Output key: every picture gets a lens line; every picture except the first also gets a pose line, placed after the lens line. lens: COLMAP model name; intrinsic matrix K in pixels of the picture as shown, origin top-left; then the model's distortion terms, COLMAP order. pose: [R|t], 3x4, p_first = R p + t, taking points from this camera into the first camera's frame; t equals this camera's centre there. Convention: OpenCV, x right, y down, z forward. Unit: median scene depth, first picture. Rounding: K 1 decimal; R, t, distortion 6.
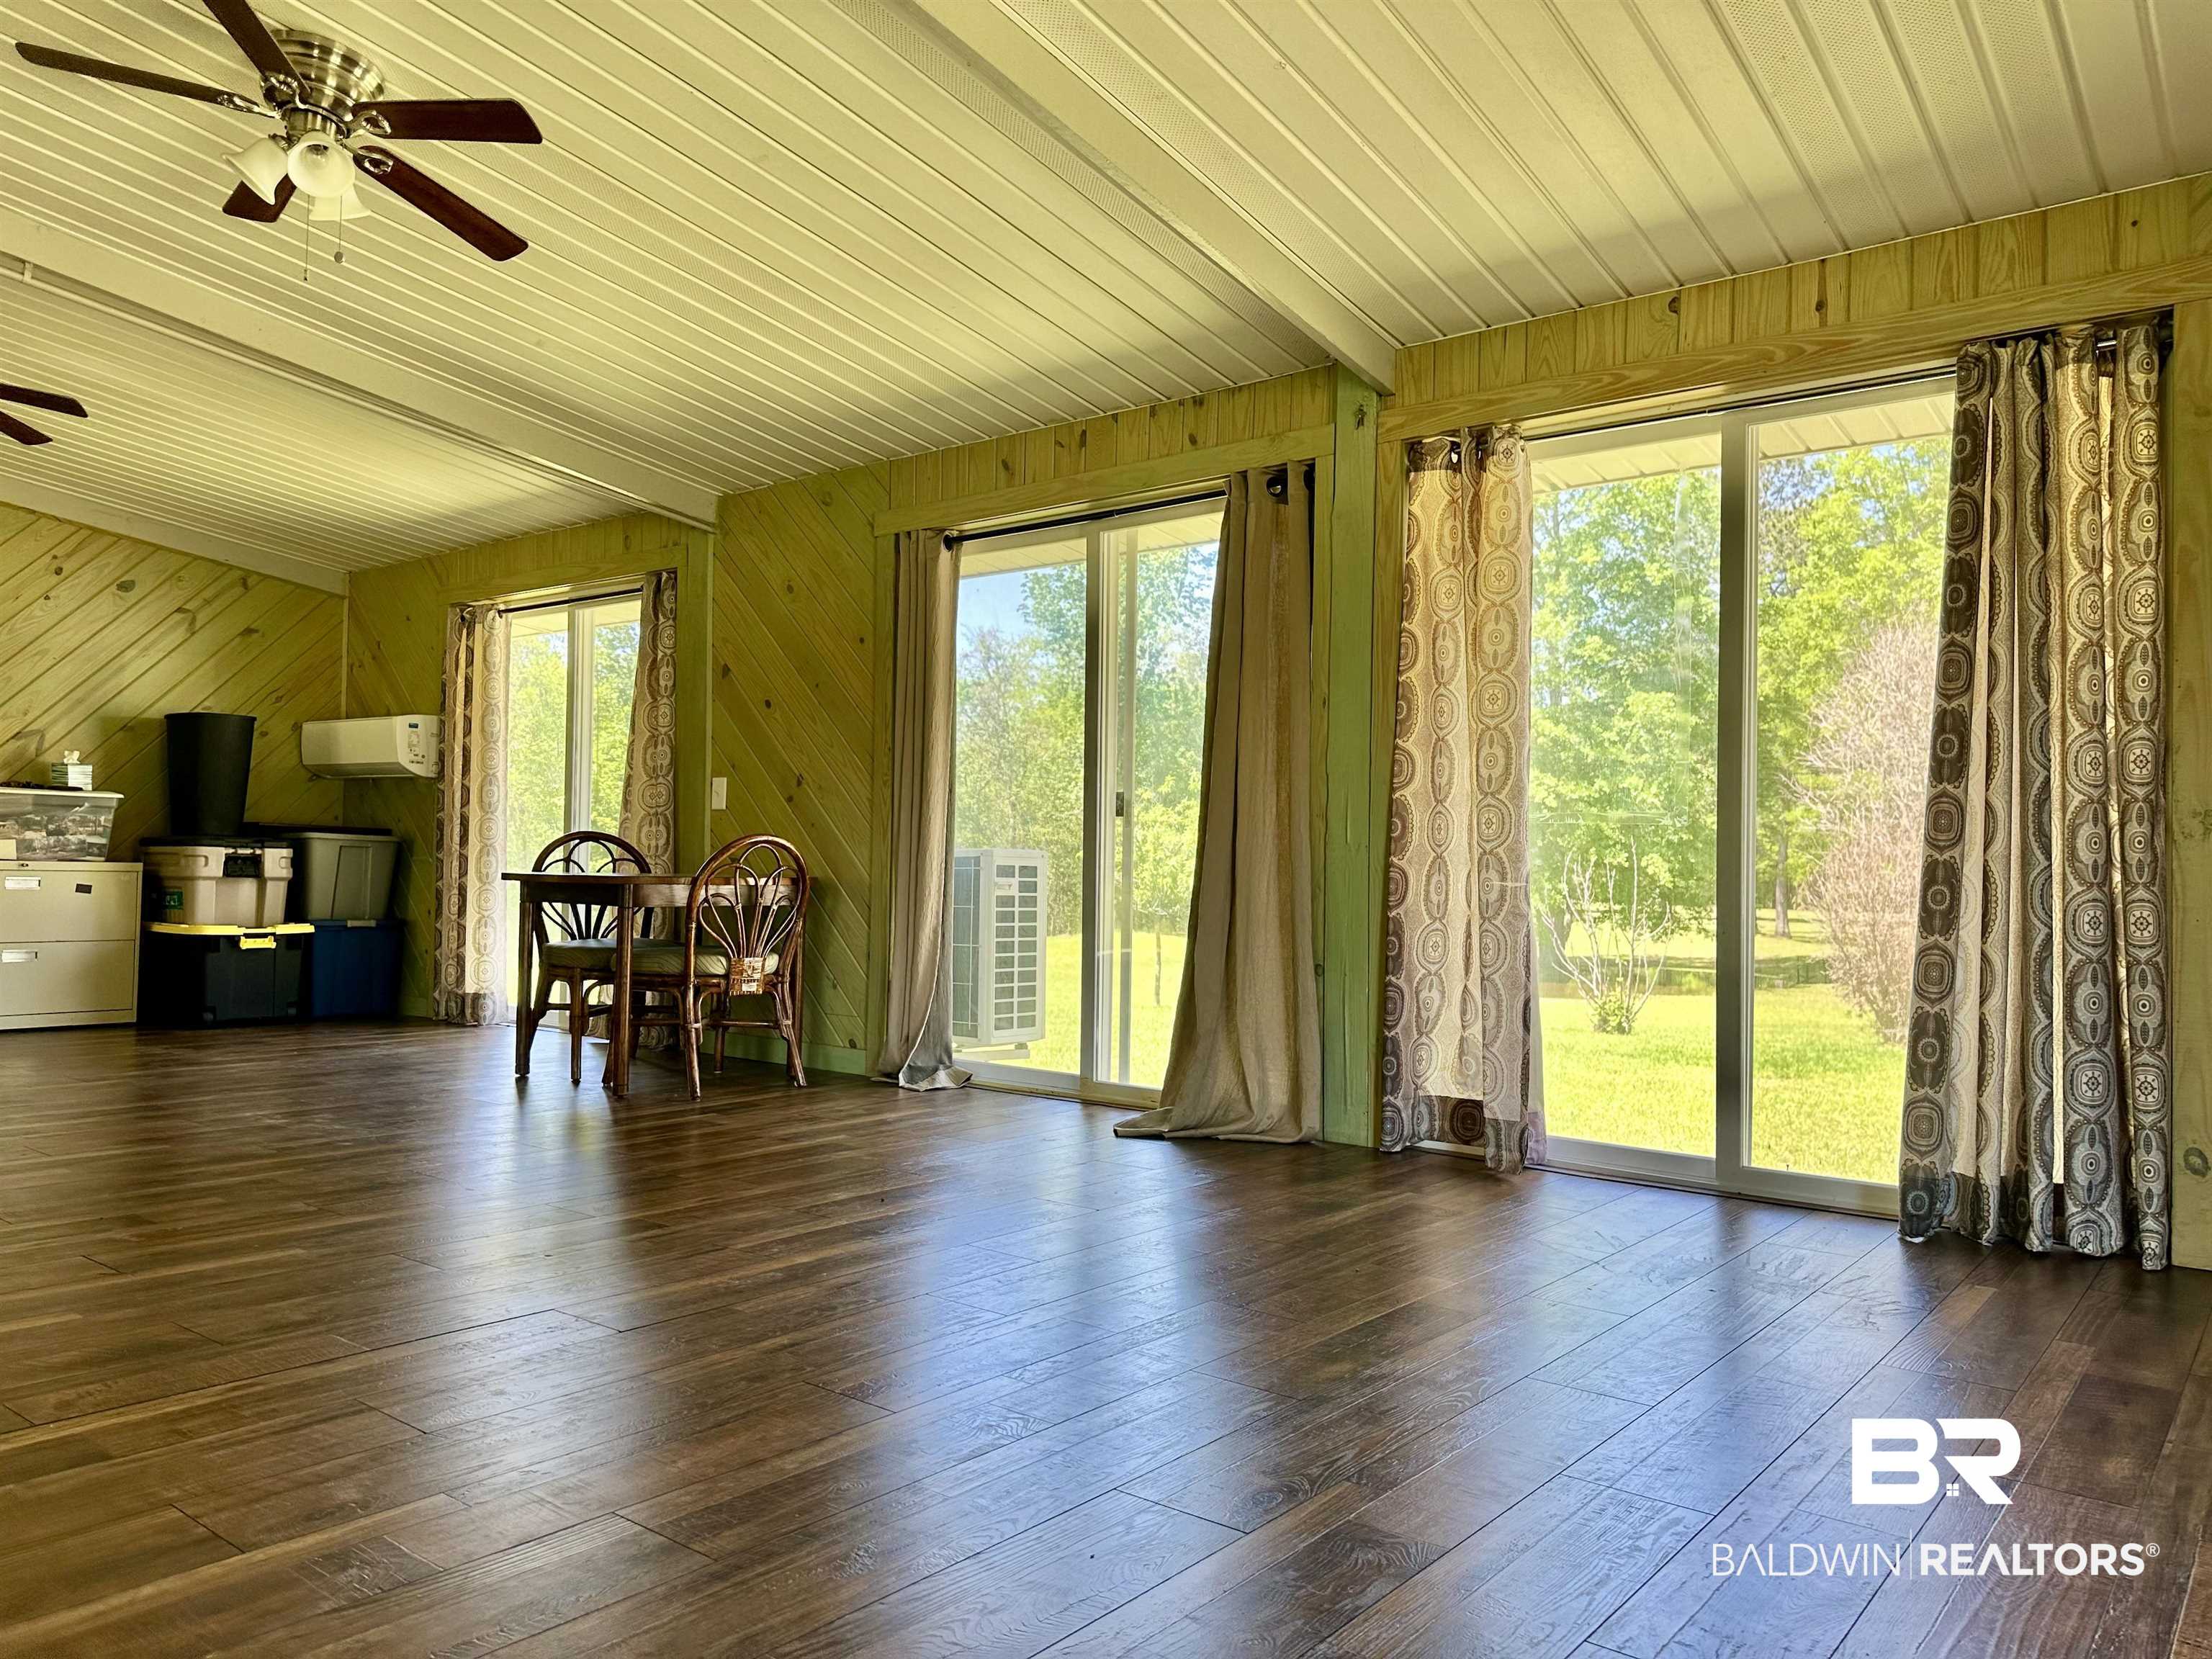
lens RADIAL K [[1544.2, 0, 1095.0], [0, 1544.2, 819.1], [0, 0, 1]] dist [0.129432, -0.168098]
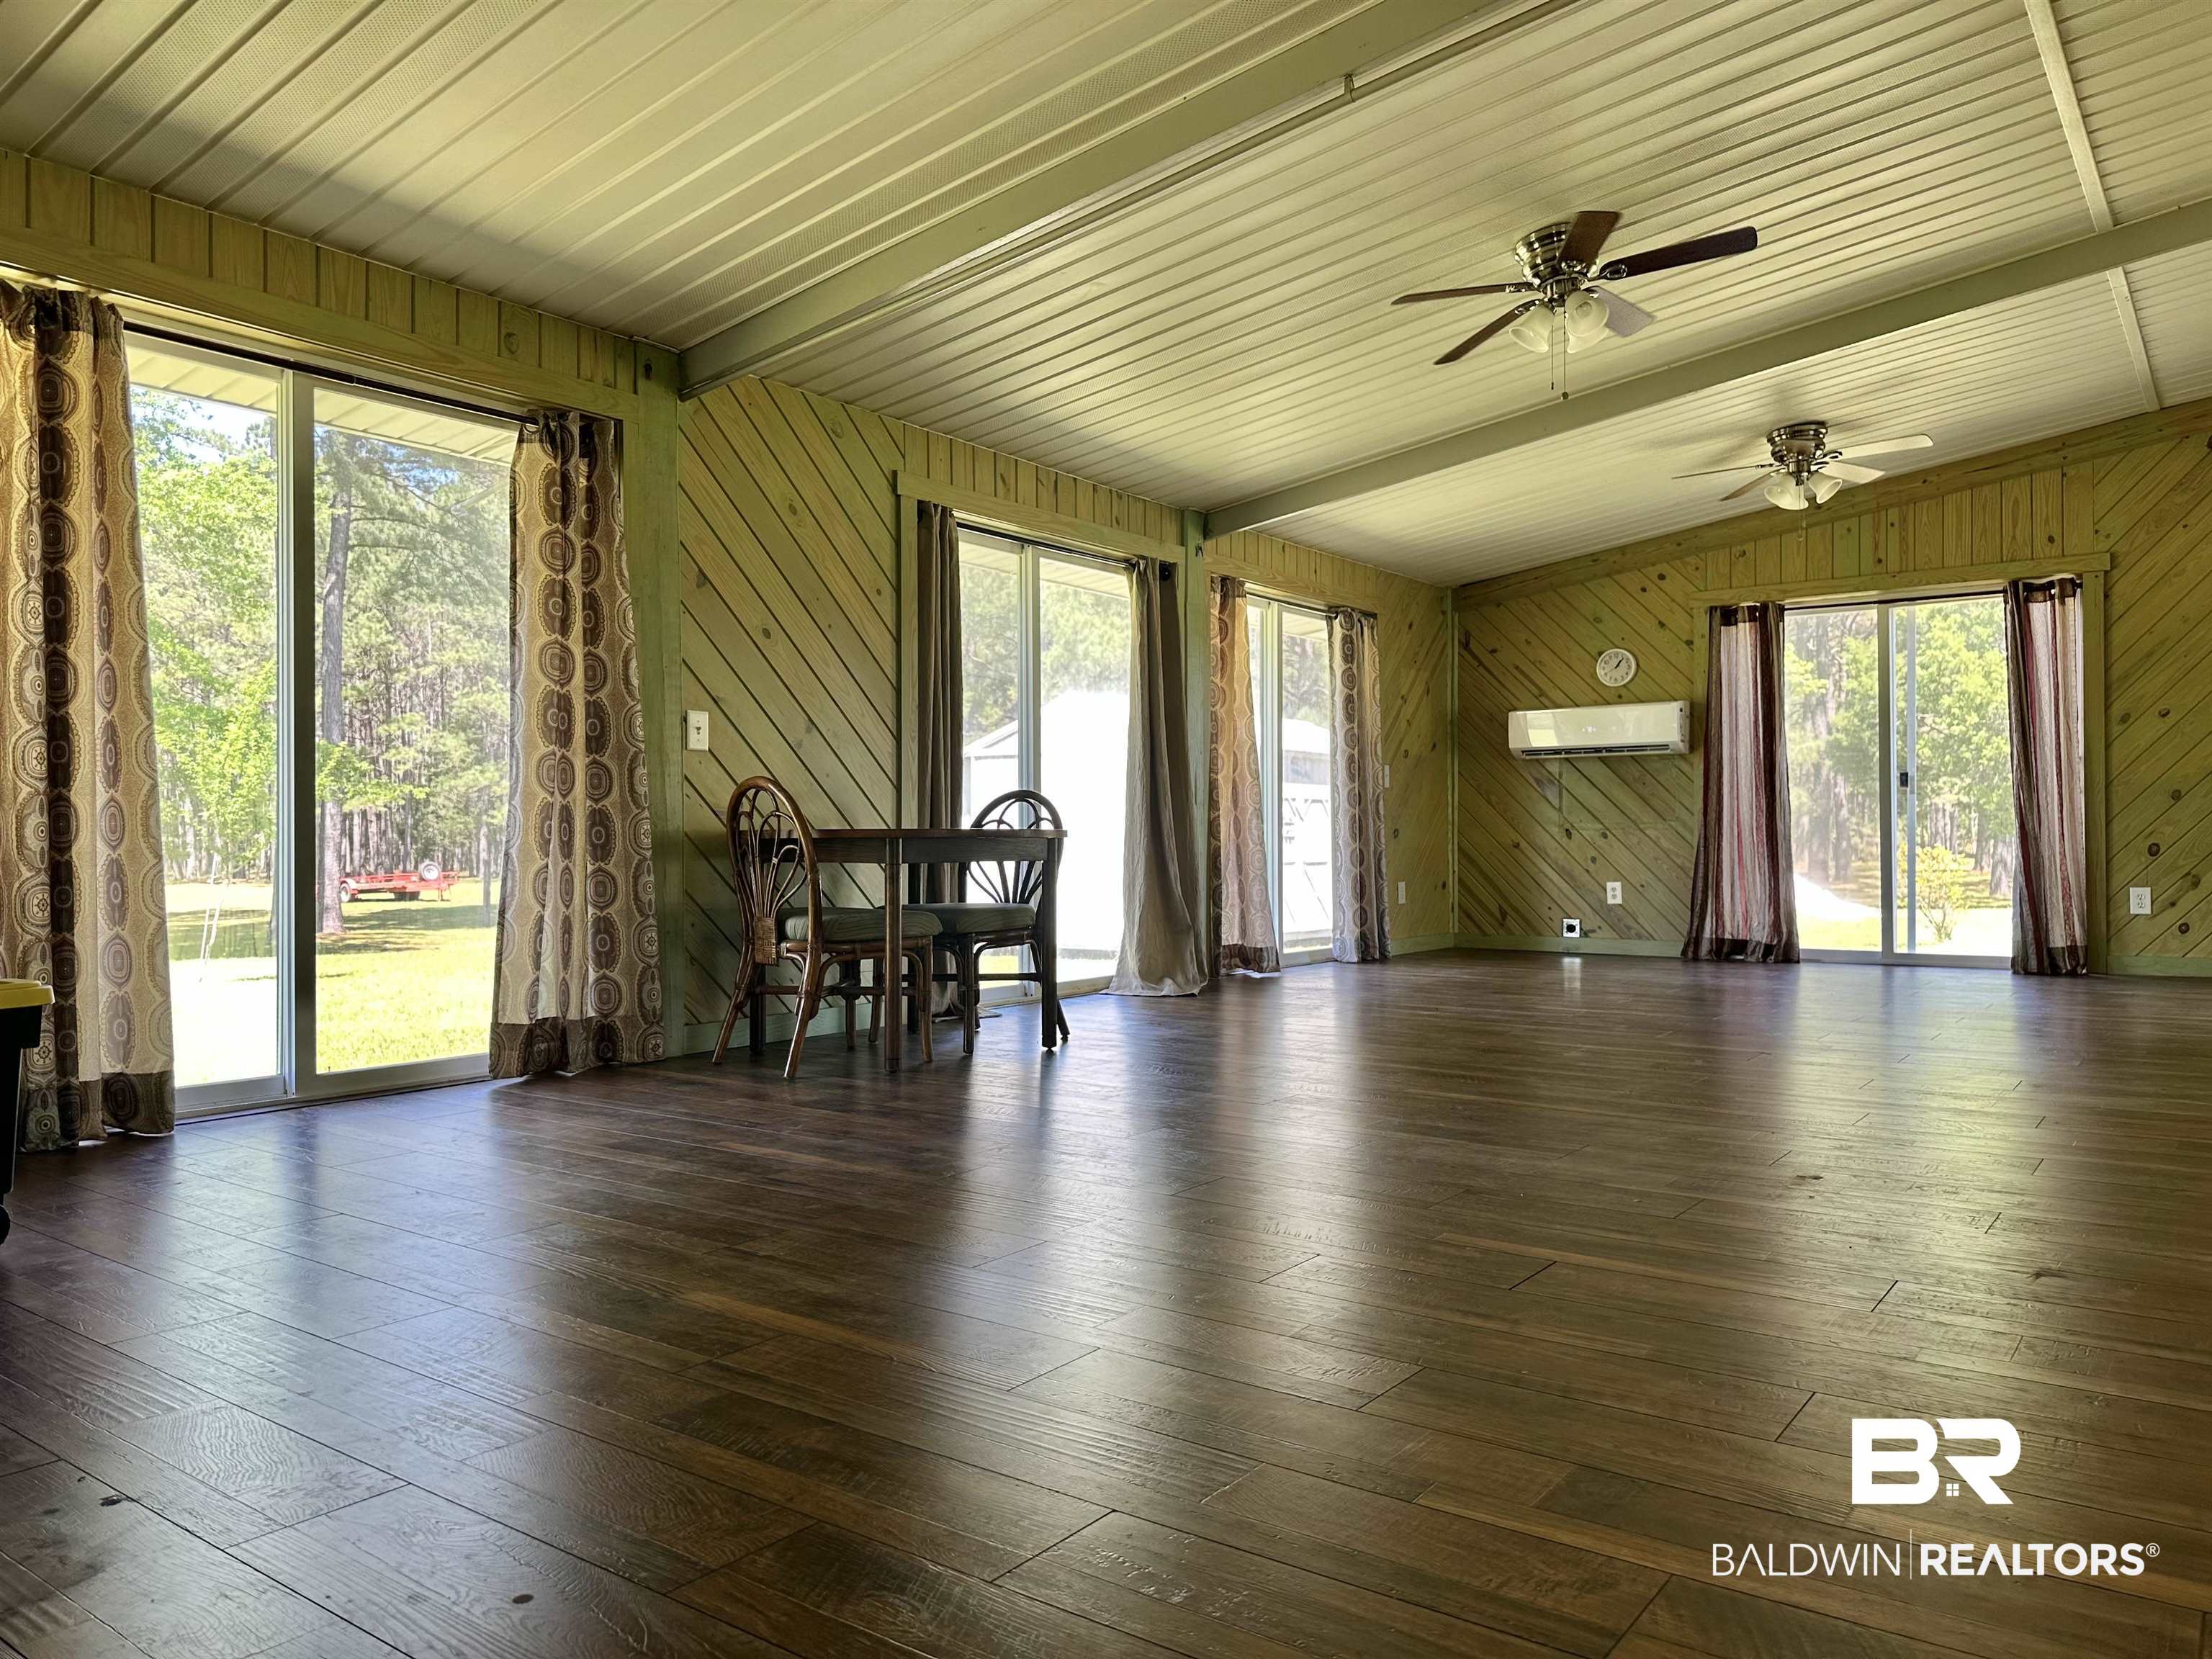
lens RADIAL K [[1544.2, 0, 1095.0], [0, 1544.2, 819.1], [0, 0, 1]] dist [0.129432, -0.168098]
pose [[-0.023397, -0.019398, 0.999538, -1.179223], [-0.040702, 0.999001, 0.018435, 0.006753], [-0.998897, -0.040252, -0.024163, 0.880767]]
